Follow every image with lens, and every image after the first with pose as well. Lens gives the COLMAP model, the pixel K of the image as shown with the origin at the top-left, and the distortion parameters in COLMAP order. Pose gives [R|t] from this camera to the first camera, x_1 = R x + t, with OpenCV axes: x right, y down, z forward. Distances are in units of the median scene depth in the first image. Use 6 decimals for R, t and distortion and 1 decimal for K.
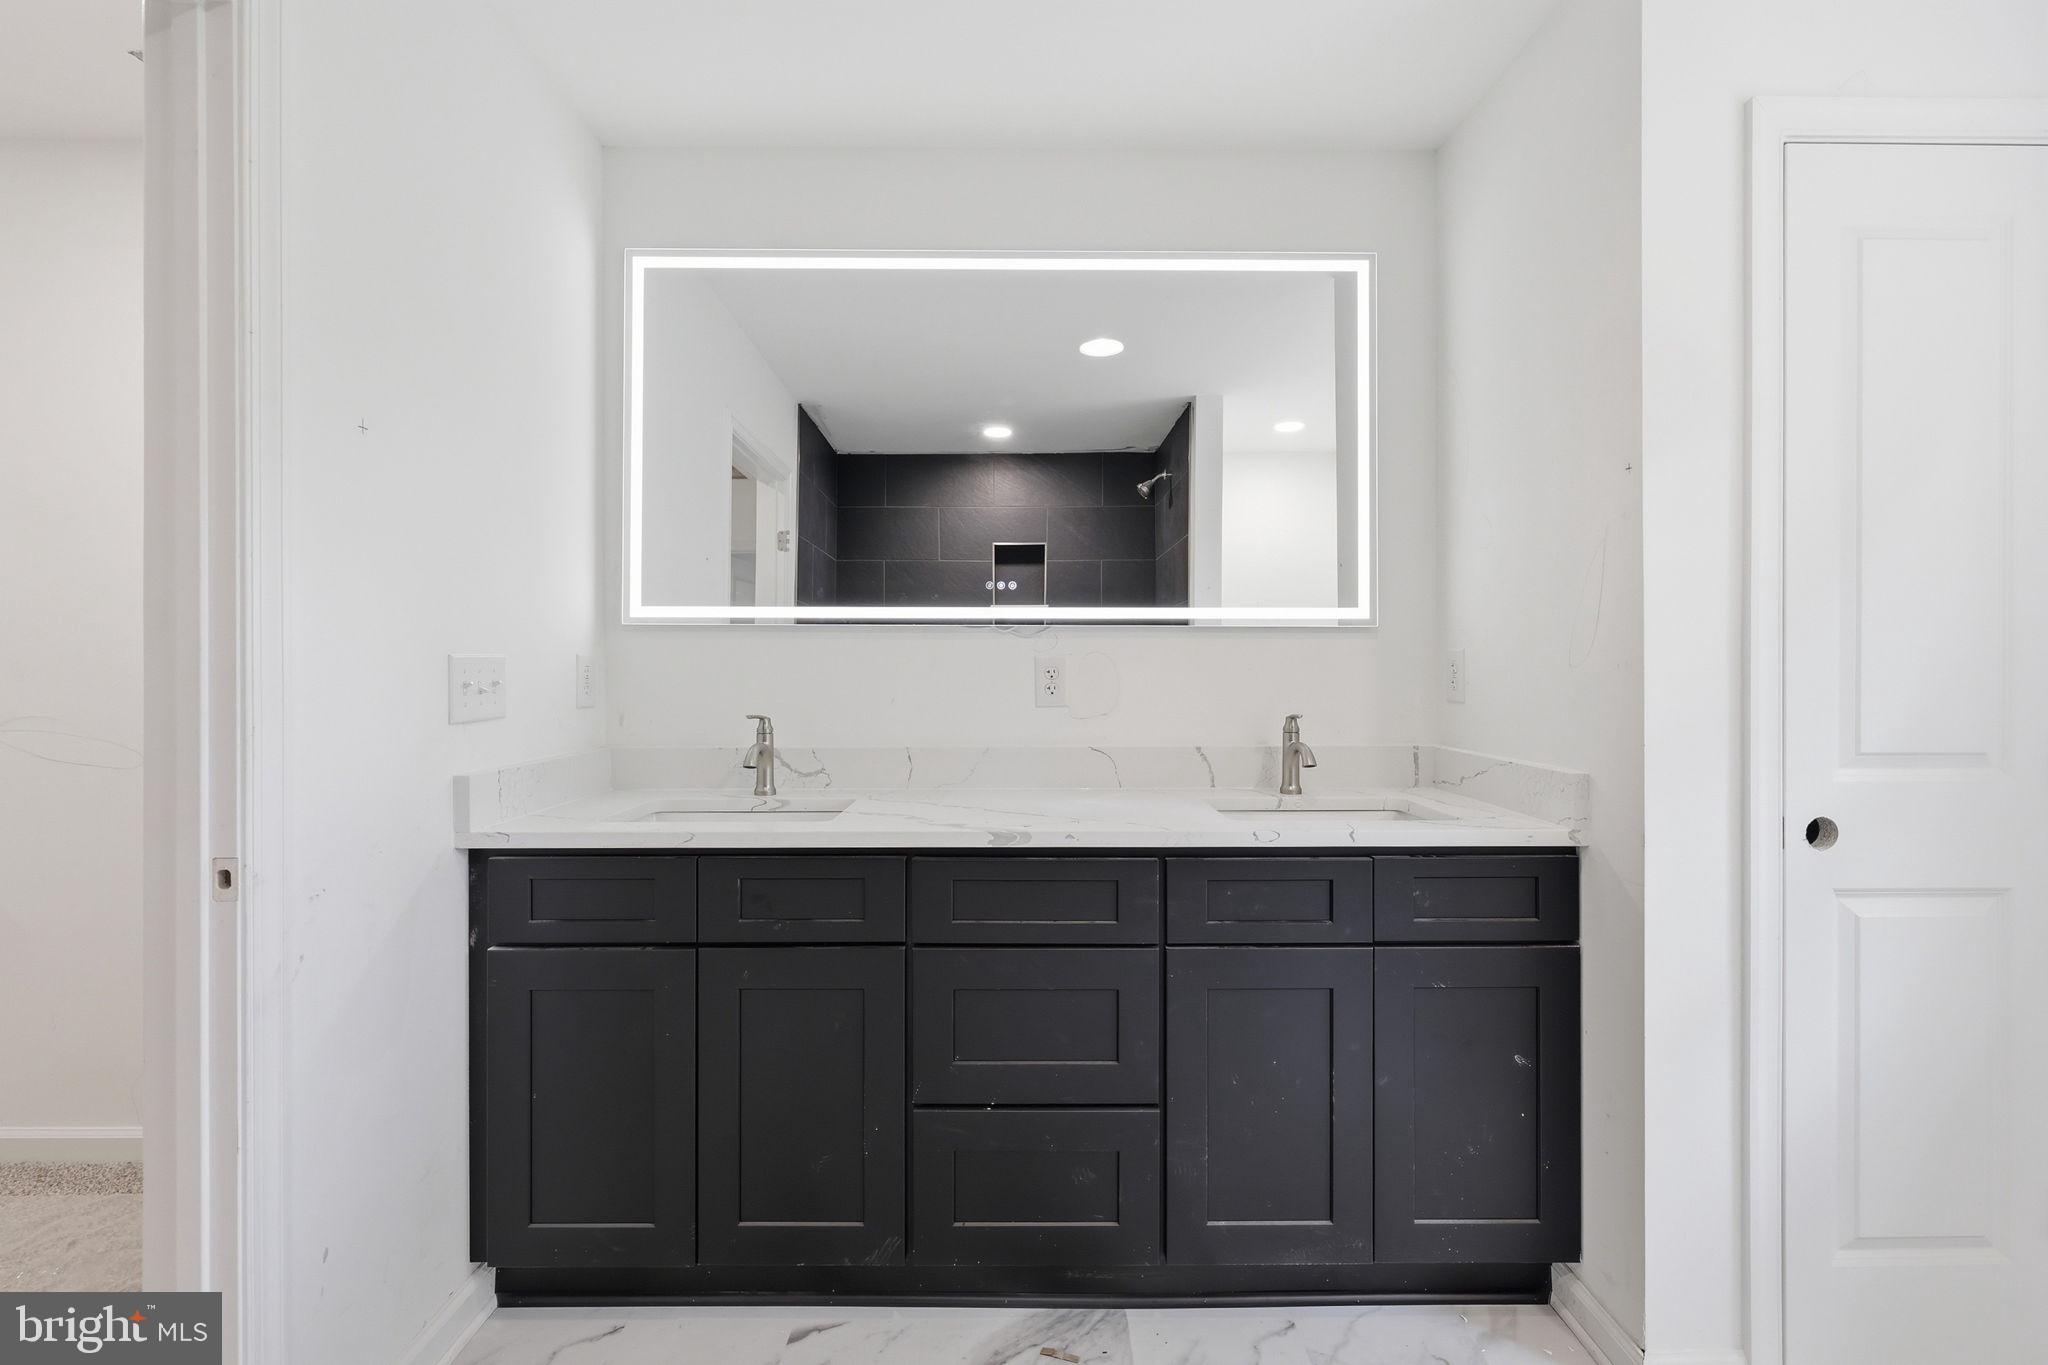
lens RADIAL K [[888.6, 0, 1024.0], [0, 888.6, 682.5], [0, 0, 1]] dist [0.011330, 0.000008]
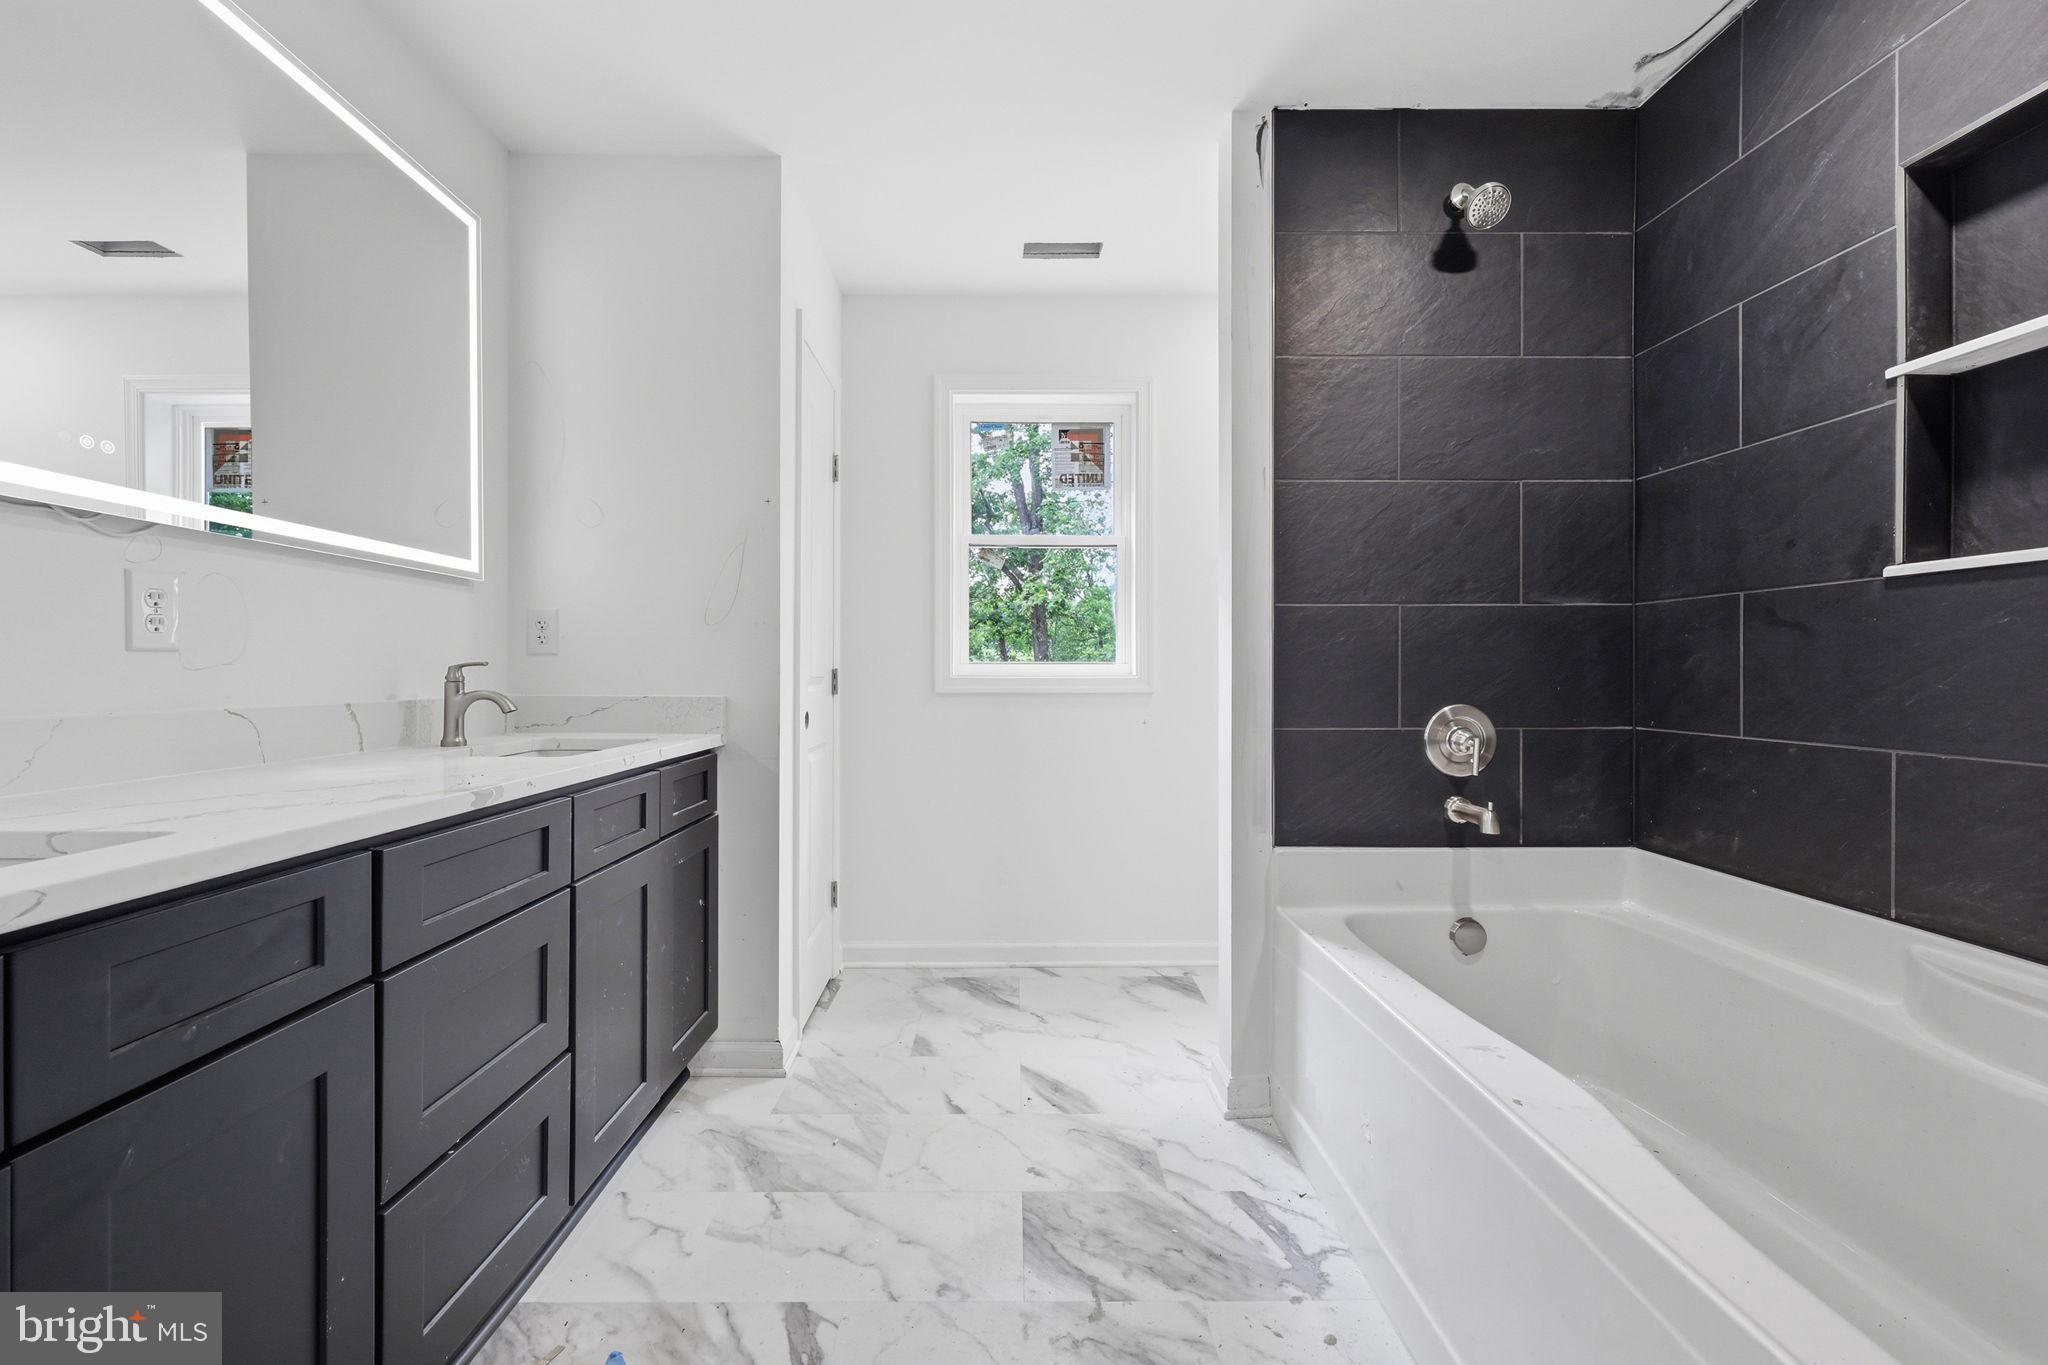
lens RADIAL K [[844.0, 0, 1024.0], [0, 844.0, 682.5], [0, 0, 1]] dist [-0.001194, -0.000127]
pose [[-0.014606, -0.011381, 0.999829, -0.757737], [0.009700, 0.999887, 0.011523, 0.064061], [-0.999846, 0.009866, -0.014494, 0.496842]]
